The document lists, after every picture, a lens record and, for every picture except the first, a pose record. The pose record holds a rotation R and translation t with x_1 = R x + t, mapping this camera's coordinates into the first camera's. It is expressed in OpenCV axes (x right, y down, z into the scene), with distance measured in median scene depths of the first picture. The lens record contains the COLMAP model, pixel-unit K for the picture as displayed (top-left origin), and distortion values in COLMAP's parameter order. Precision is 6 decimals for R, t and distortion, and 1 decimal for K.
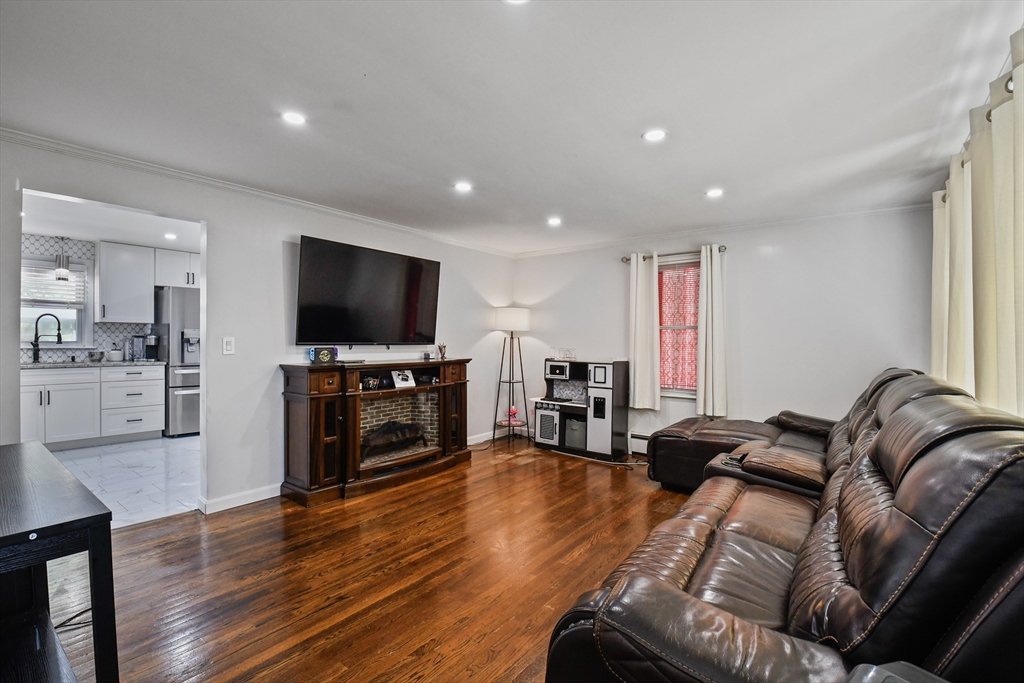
lens RADIAL K [[462.1, 0, 512.0], [0, 462.1, 341.5], [0, 0, 1]] dist [0.030608, -0.000112]
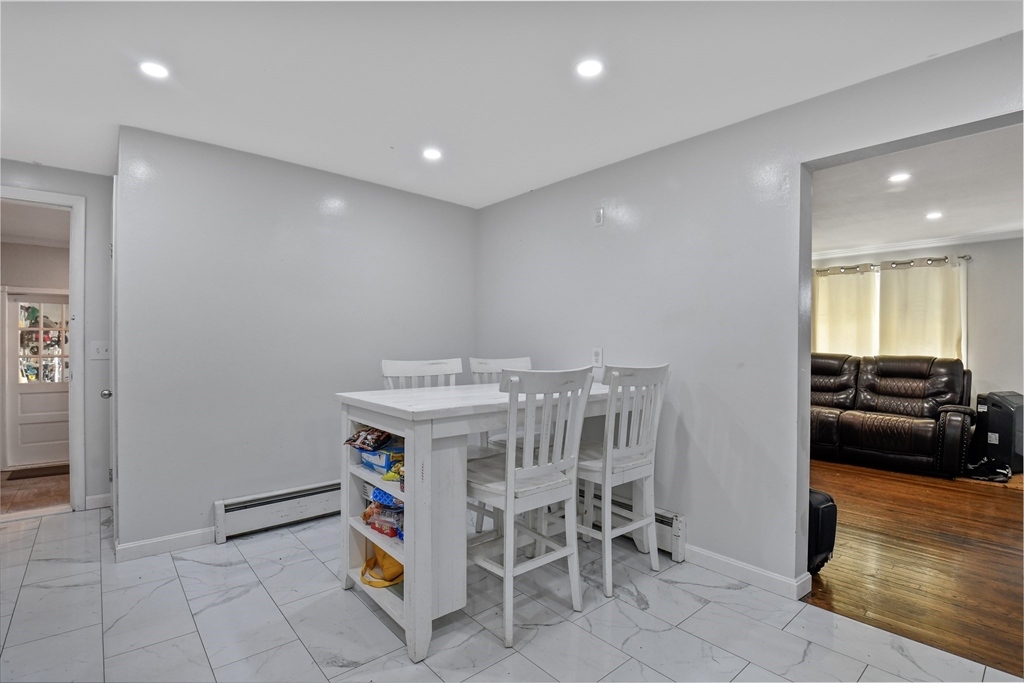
lens RADIAL K [[483.7, 0, 512.0], [0, 483.7, 341.5], [0, 0, 1]] dist [-0.001771, 0.005047]
pose [[0.196084, -0.002734, 0.980583, -0.985439], [0.002003, 0.999995, 0.002387, -0.002943], [-0.980585, 0.001496, 0.196089, 0.868134]]
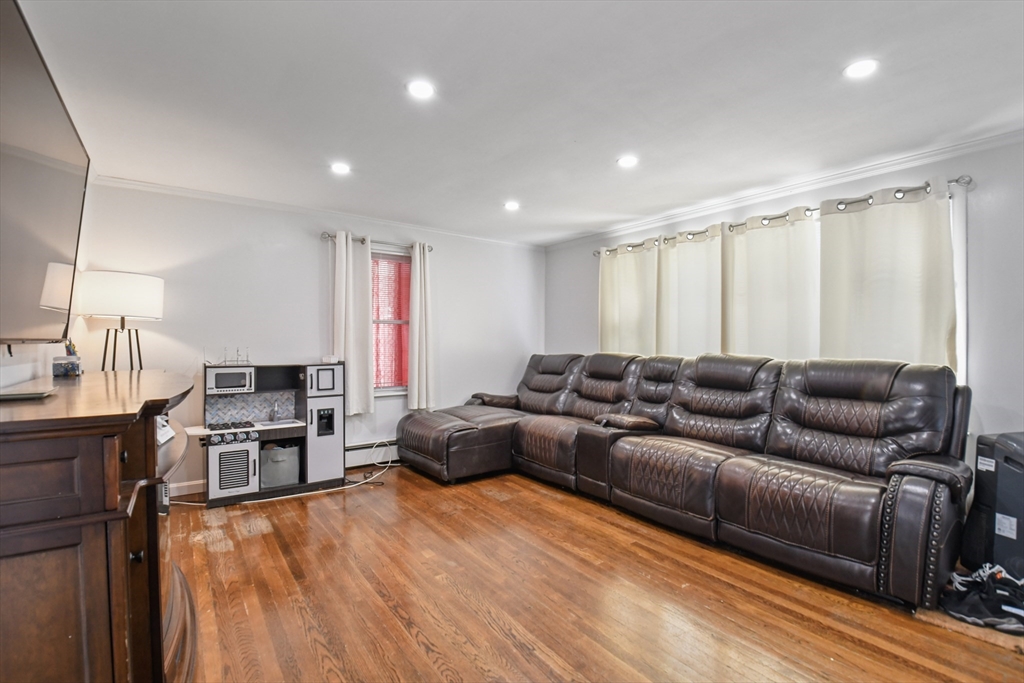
lens RADIAL K [[464.9, 0, 512.0], [0, 464.9, 341.5], [0, 0, 1]] dist [-0.000018, -0.000478]
pose [[0.289250, -0.008434, 0.957216, -0.457368], [0.003243, 0.999964, 0.007831, 0.003276], [-0.957248, 0.000839, 0.289267, 0.471760]]
